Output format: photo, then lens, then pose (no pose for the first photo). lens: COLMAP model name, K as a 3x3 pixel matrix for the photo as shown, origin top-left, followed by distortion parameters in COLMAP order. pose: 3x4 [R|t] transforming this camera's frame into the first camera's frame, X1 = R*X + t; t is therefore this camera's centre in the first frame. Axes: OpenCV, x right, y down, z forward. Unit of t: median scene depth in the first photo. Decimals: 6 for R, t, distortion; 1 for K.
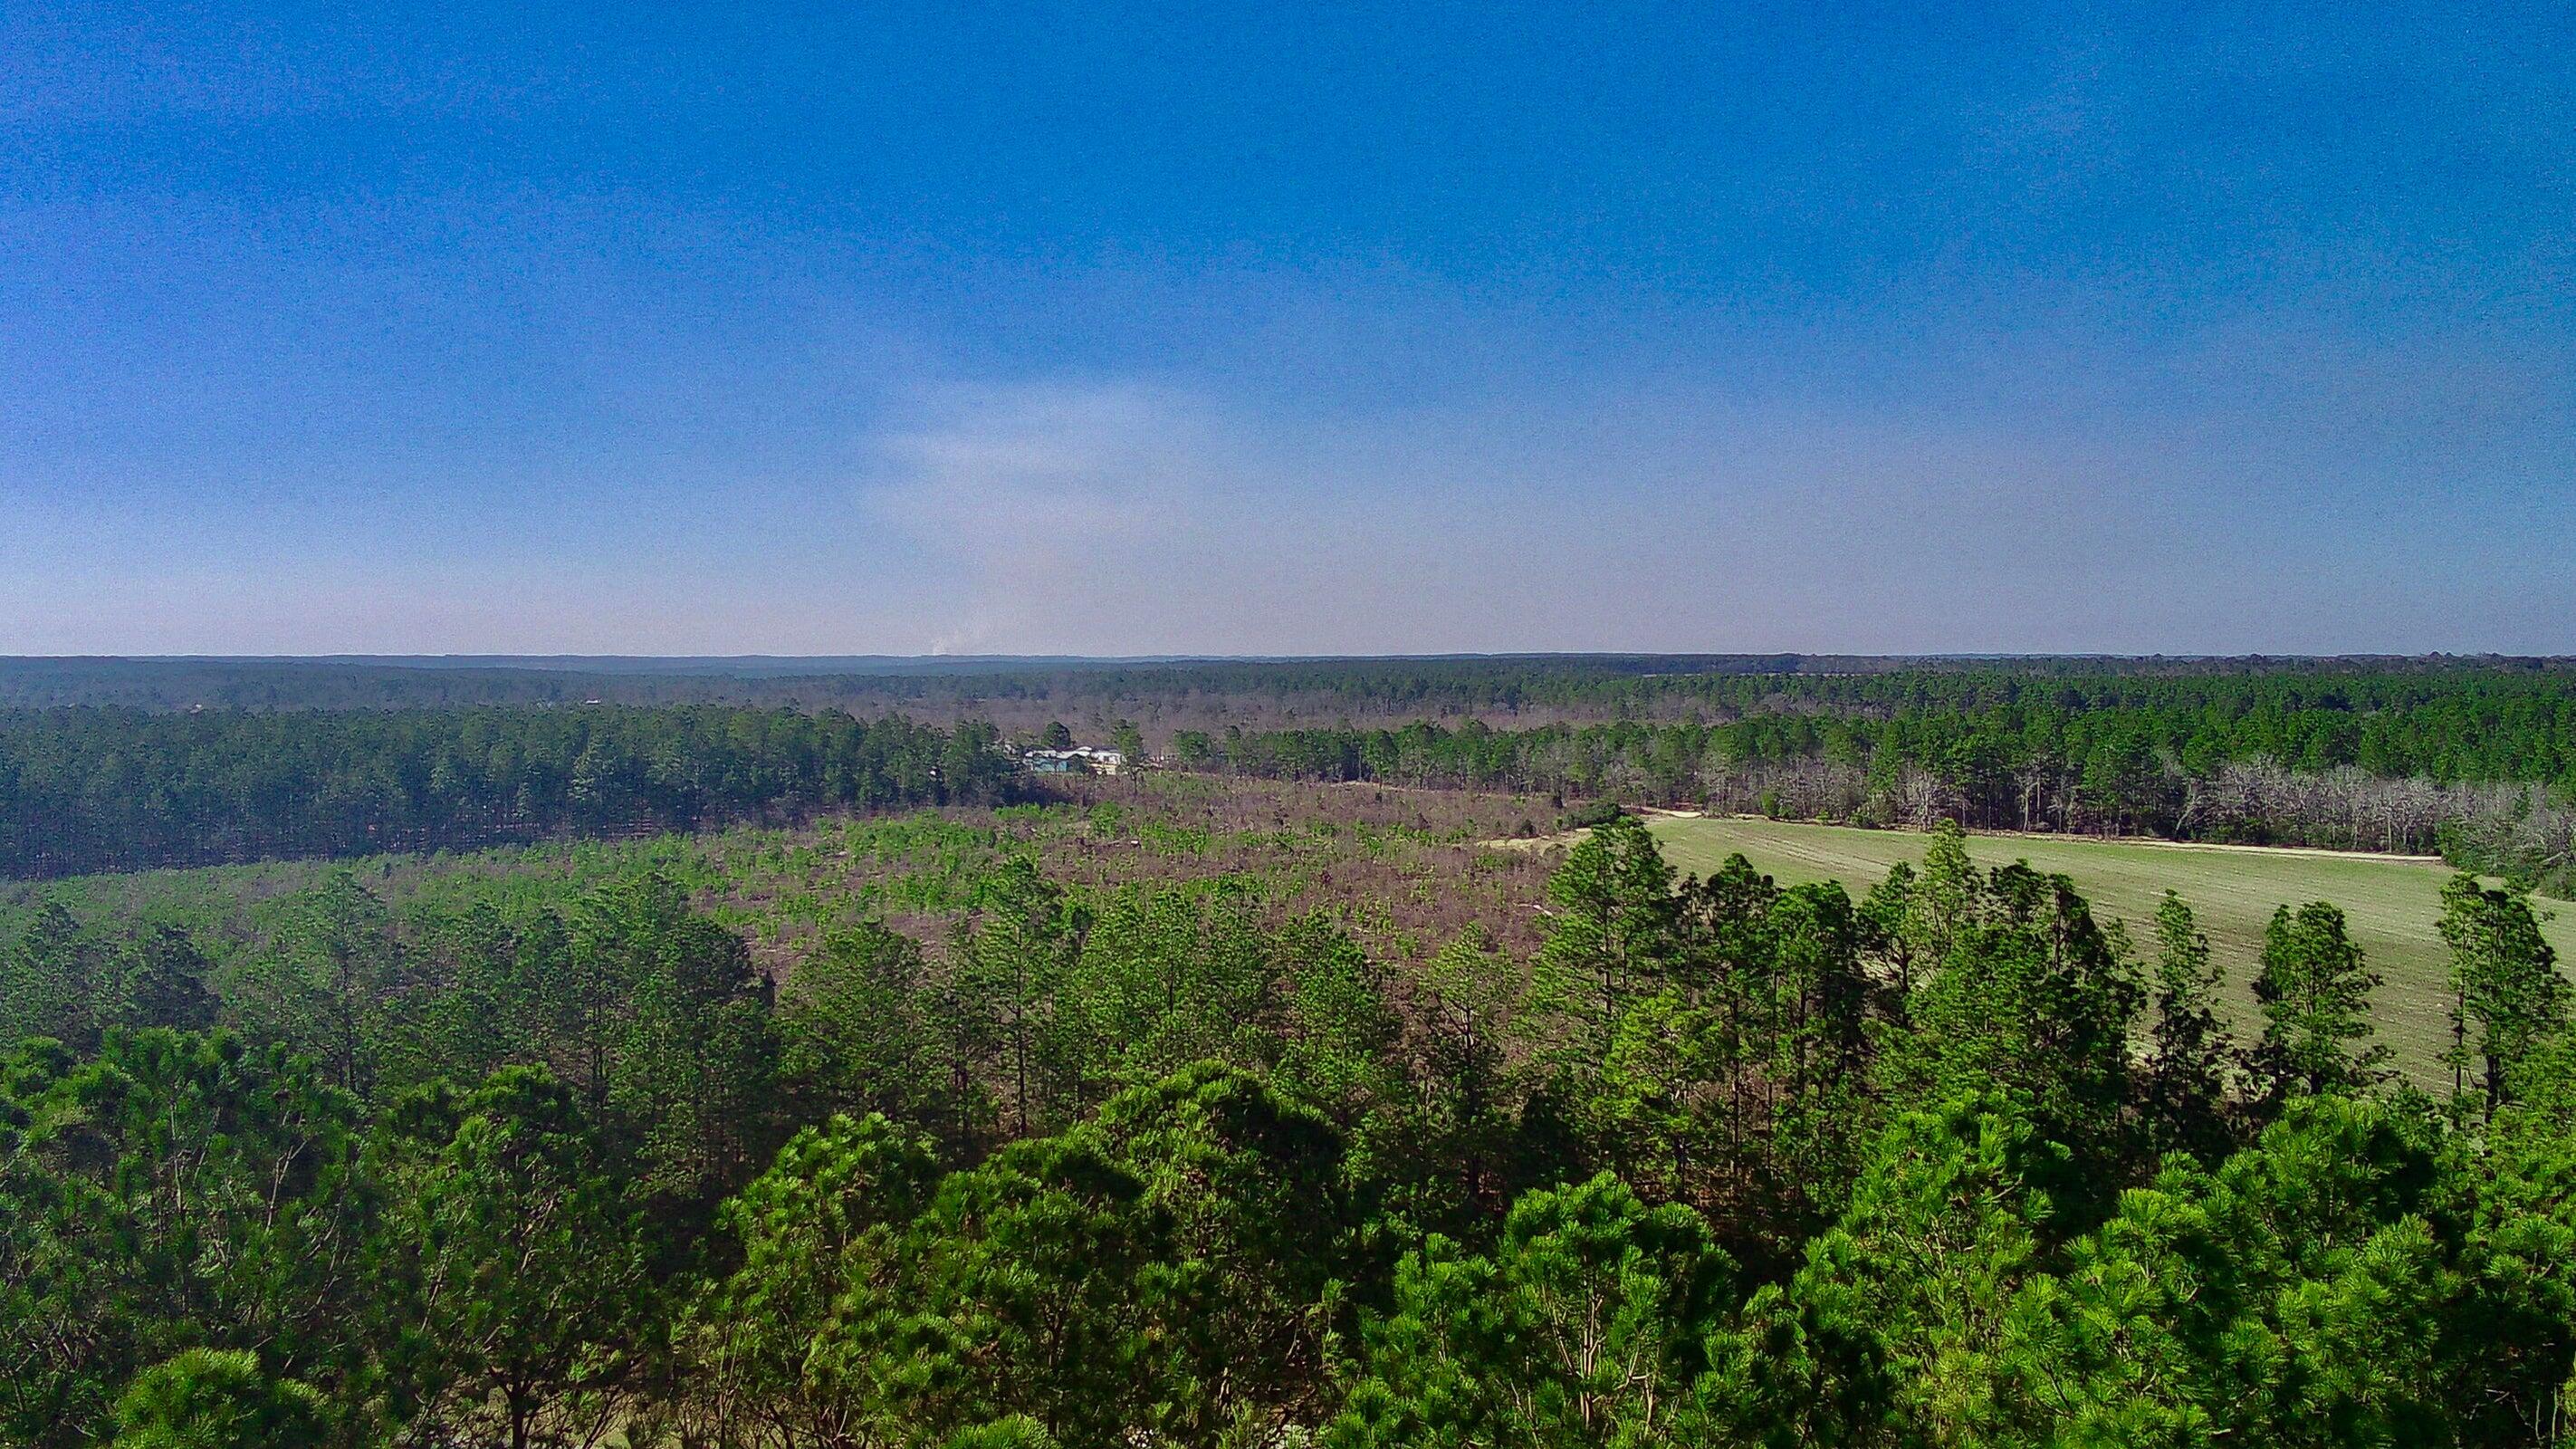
lens RADIAL K [[1965.8, 0, 1288.0], [0, 1965.8, 992.8], [0, 0, 1]] dist [0.102000, -0.169143]
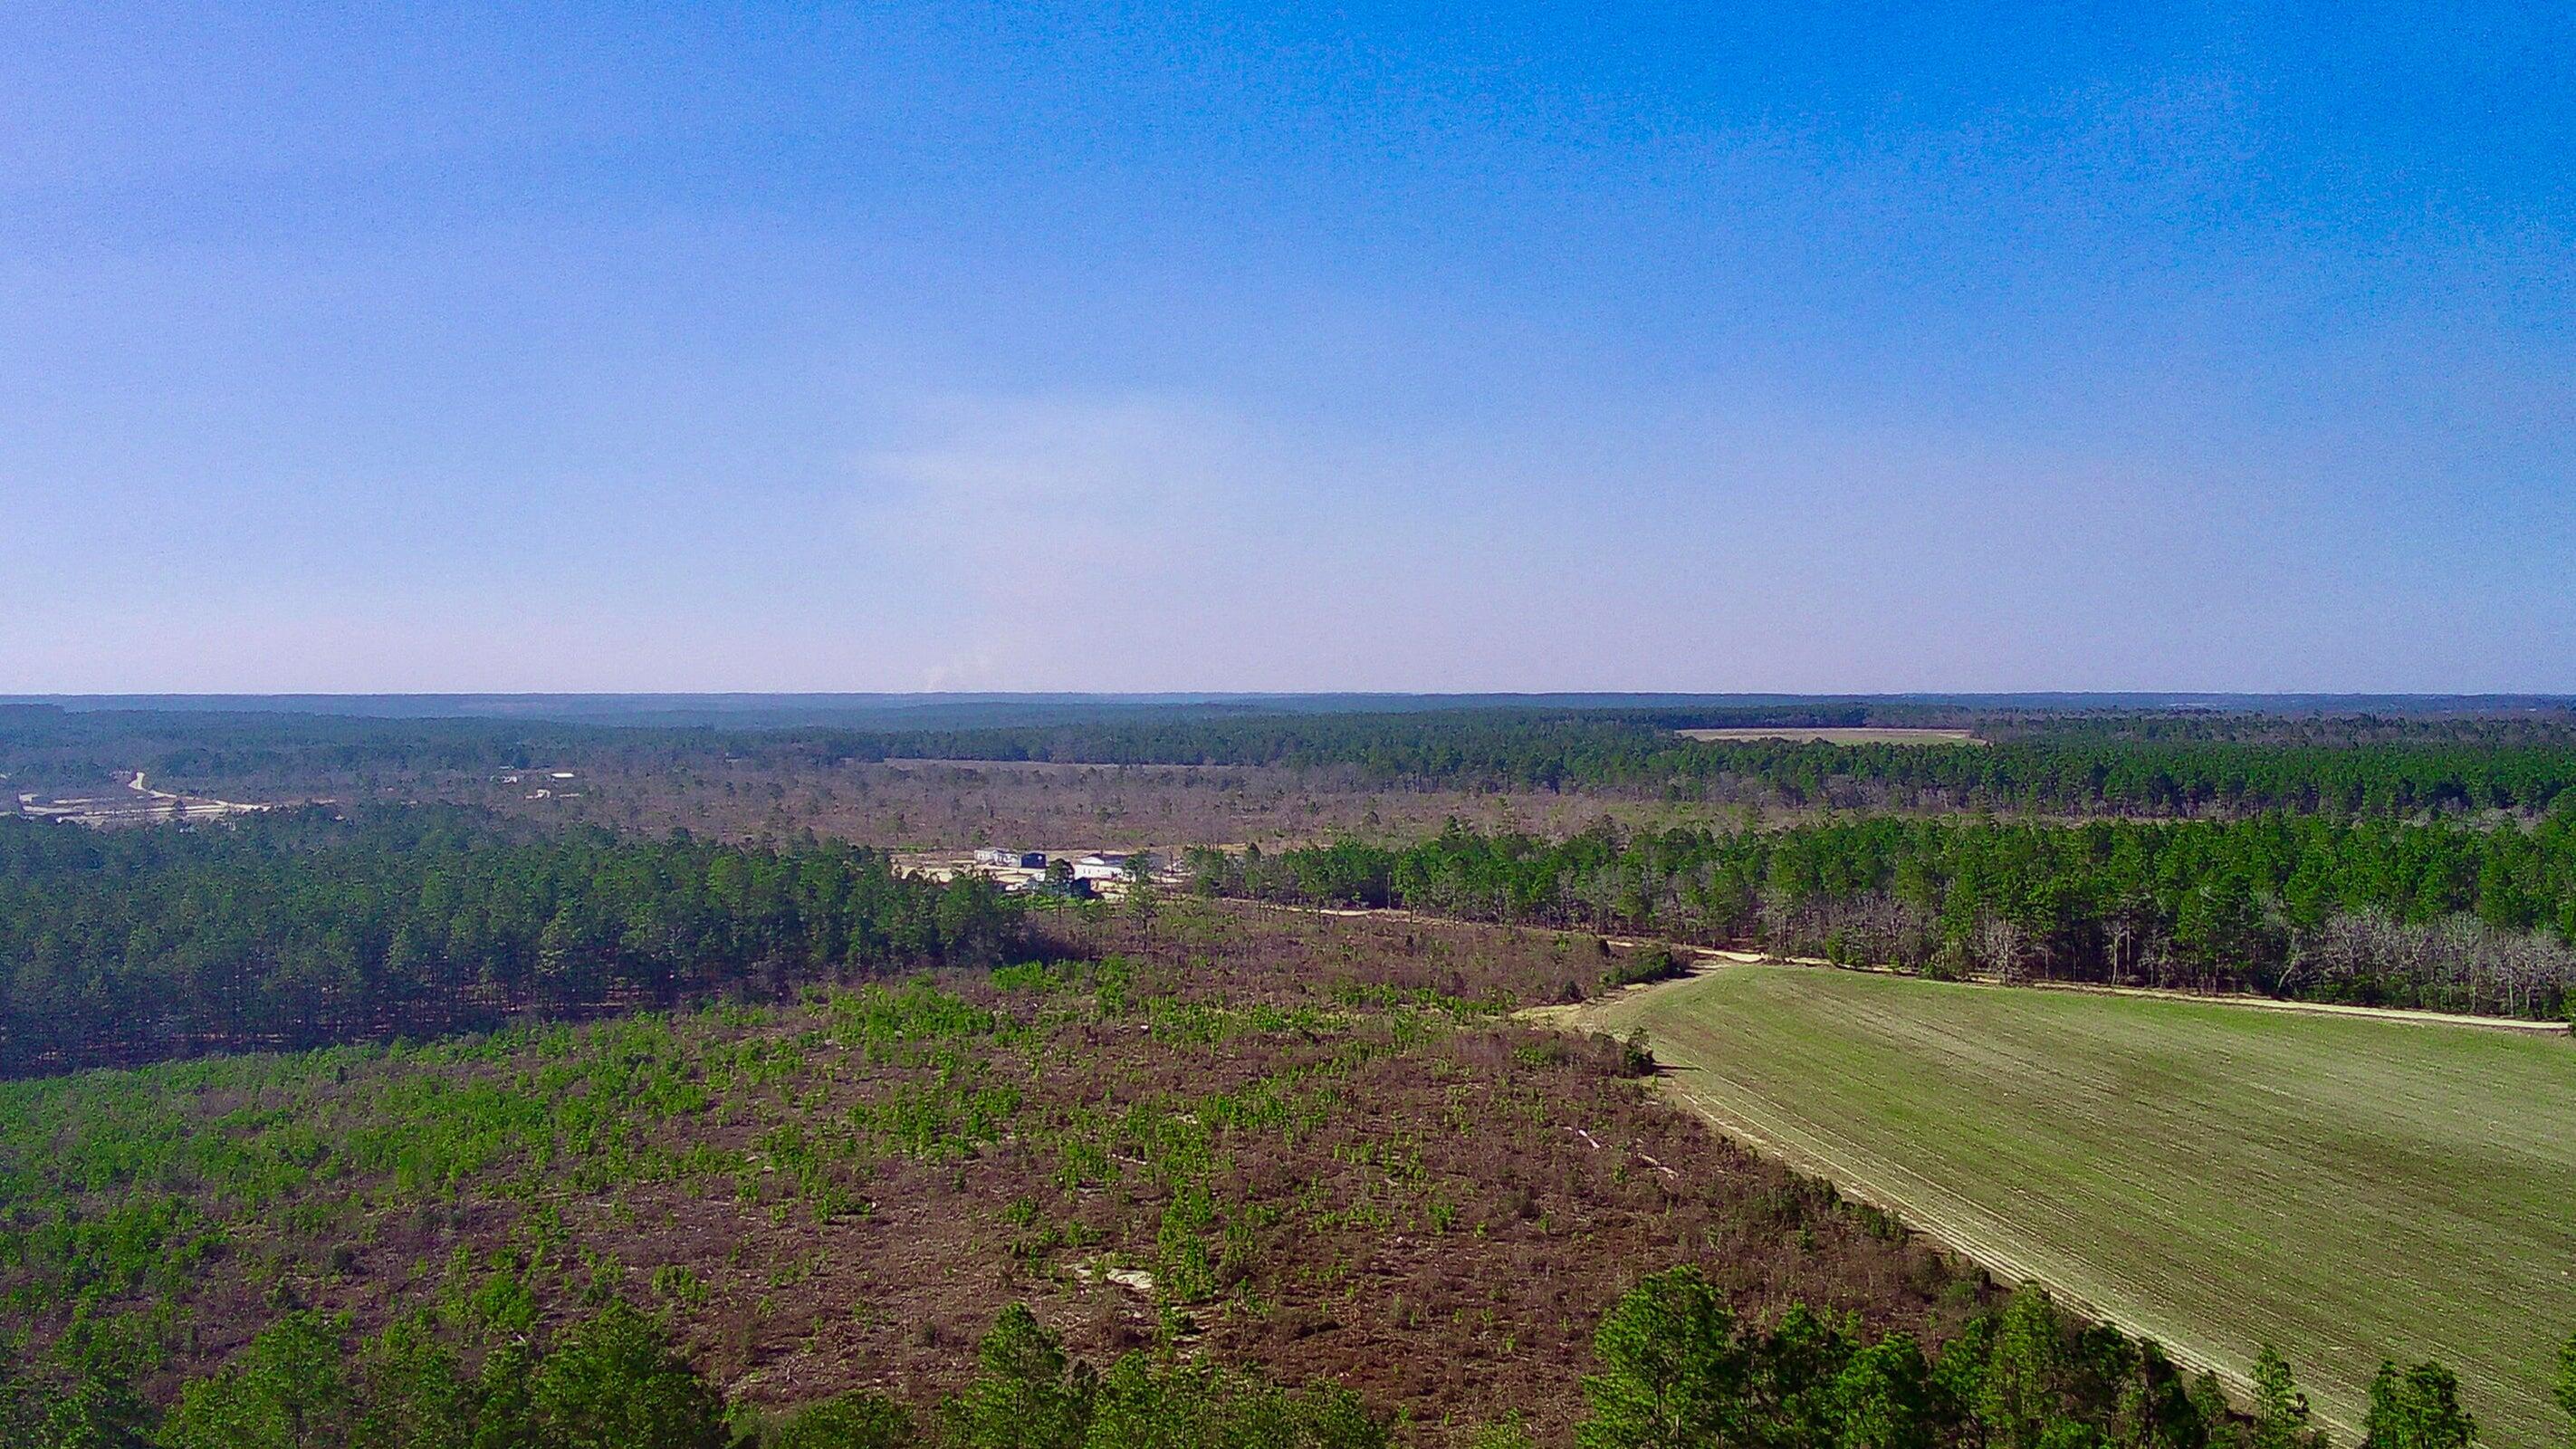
lens RADIAL K [[2141.4, 0, 1288.4], [0, 2141.4, 723.5], [0, 0, 1]] dist [0.087348, -0.152160]
pose [[0.999930, -0.003128, -0.011429, 0.001158], [0.003041, 0.999966, -0.007655, -0.197210], [0.011453, 0.007620, 0.999905, -0.004792]]
